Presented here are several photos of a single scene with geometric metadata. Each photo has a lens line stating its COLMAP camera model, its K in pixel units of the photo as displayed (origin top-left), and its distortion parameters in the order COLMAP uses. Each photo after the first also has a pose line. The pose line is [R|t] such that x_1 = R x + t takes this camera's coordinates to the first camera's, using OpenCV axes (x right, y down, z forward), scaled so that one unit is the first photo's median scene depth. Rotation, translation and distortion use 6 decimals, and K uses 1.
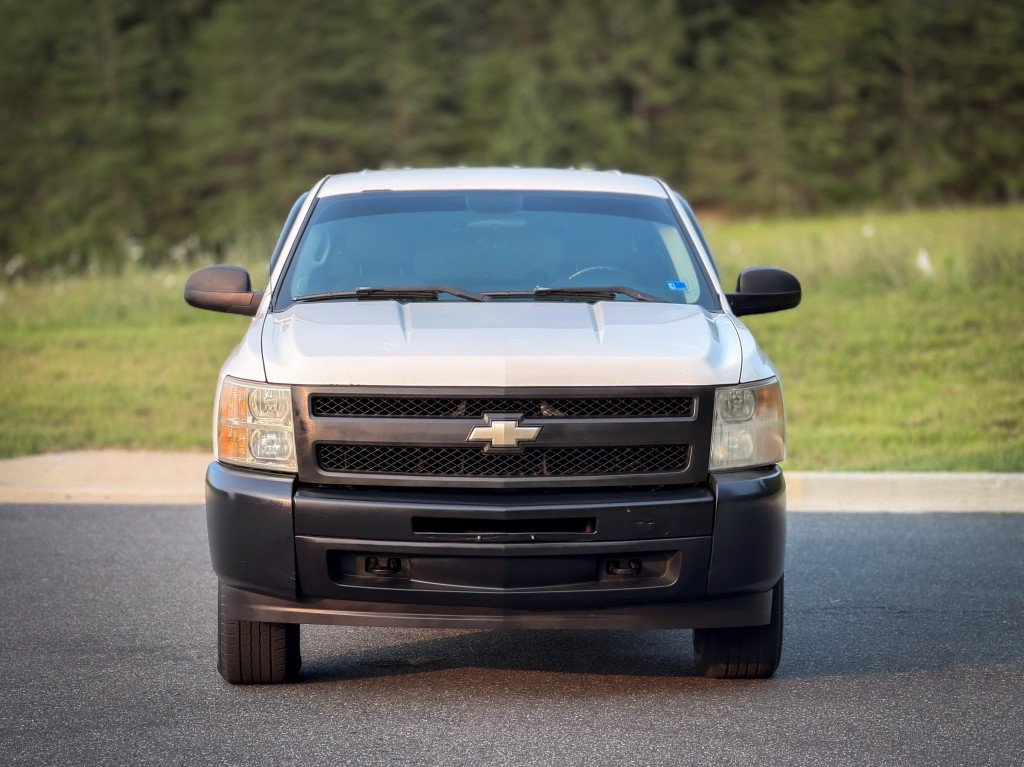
lens RADIAL K [[3202.8, 0, 512.0], [0, 3202.8, 383.5], [0, 0, 1]] dist [0.198729, 2.394089]
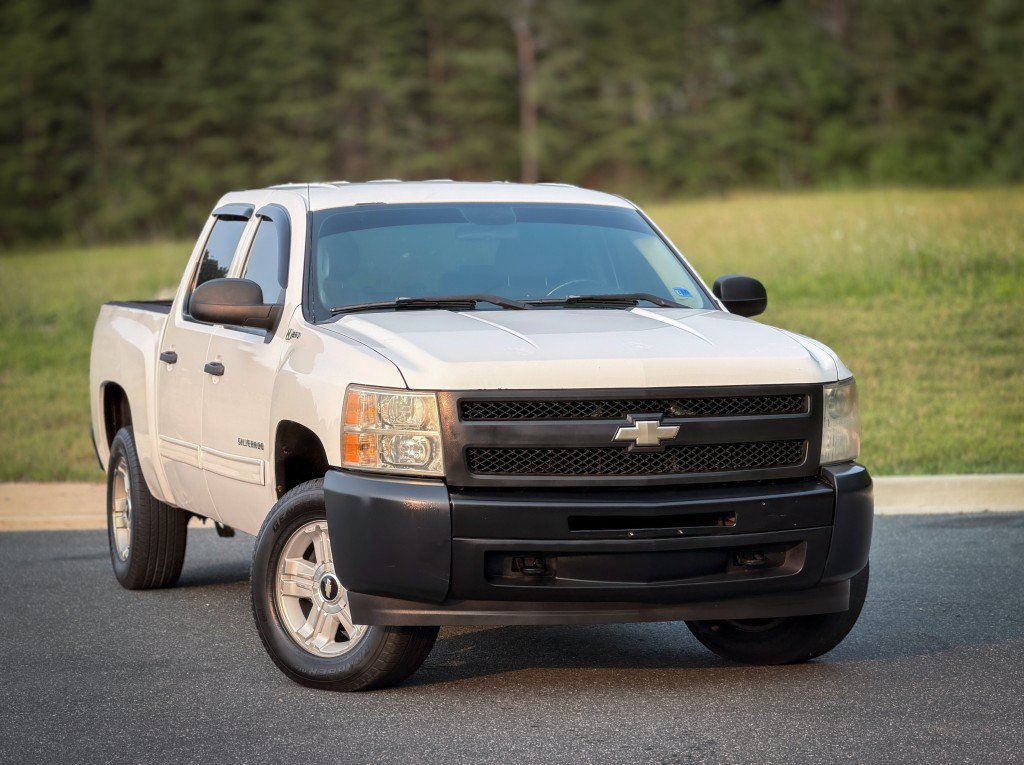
lens RADIAL K [[3202.8, 0, 512.0], [0, 3202.8, 382.5], [0, 0, 1]] dist [0.198729, 2.394089]
pose [[0.960237, -0.019742, 0.278488, -0.329152], [0.023055, 0.999697, -0.008627, 0.007211], [-0.278233, 0.014705, 0.960401, 0.017172]]
